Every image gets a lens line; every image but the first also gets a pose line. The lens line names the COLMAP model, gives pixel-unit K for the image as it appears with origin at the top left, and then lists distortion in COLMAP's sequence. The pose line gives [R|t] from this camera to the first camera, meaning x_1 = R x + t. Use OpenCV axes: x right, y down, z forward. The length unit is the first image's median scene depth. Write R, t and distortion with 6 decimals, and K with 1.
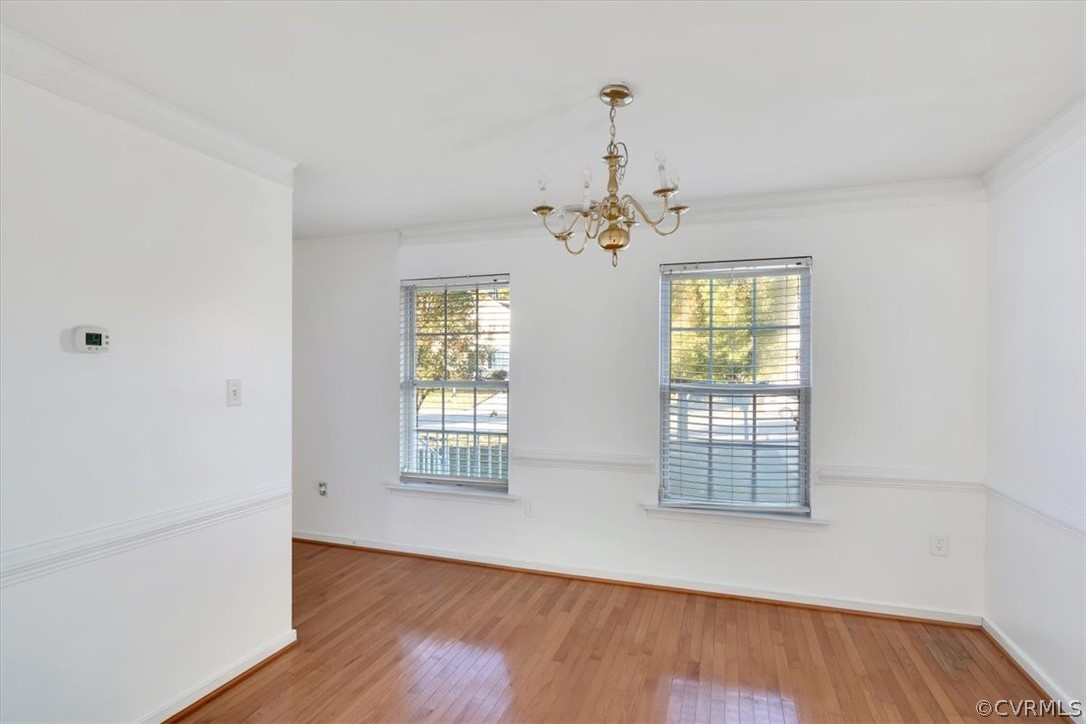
lens RADIAL K [[541.7, 0, 543.7], [0, 541.7, 364.5], [0, 0, 1]] dist [-0.003299, -0.000532]
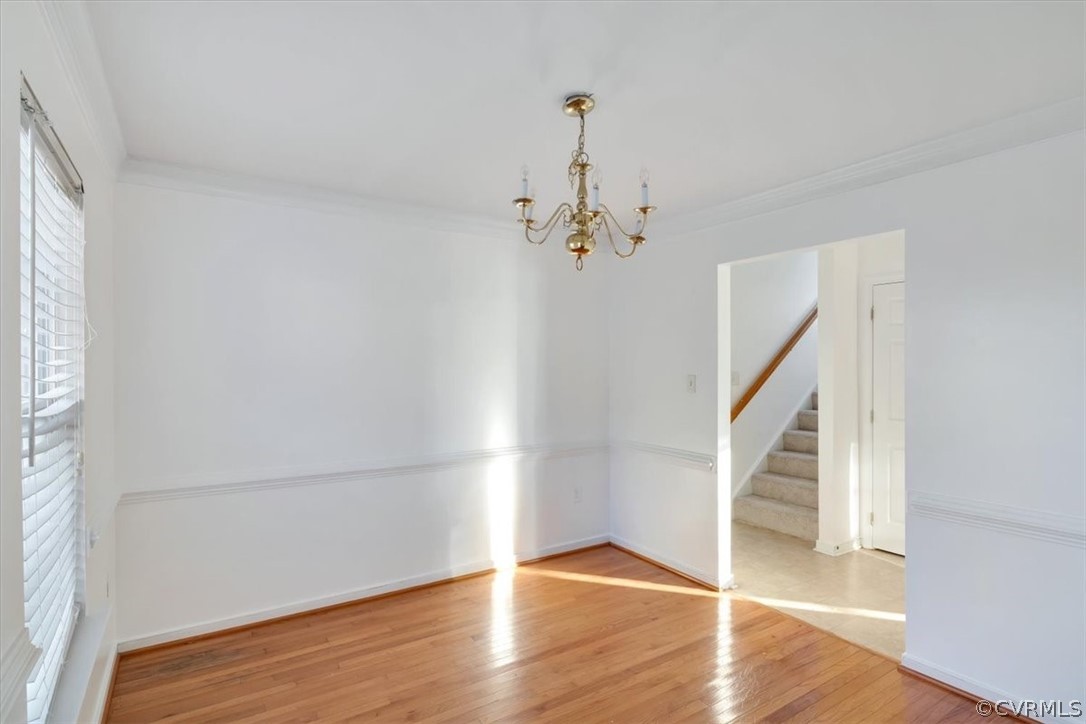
lens RADIAL K [[541.7, 0, 543.5], [0, 541.7, 366.1], [0, 0, 1]] dist [-0.003299, -0.000532]
pose [[-0.788638, 0.001200, 0.614856, -0.350405], [-0.004219, 0.999964, -0.007362, 0.008635], [-0.614843, -0.008400, -0.788605, 1.460017]]
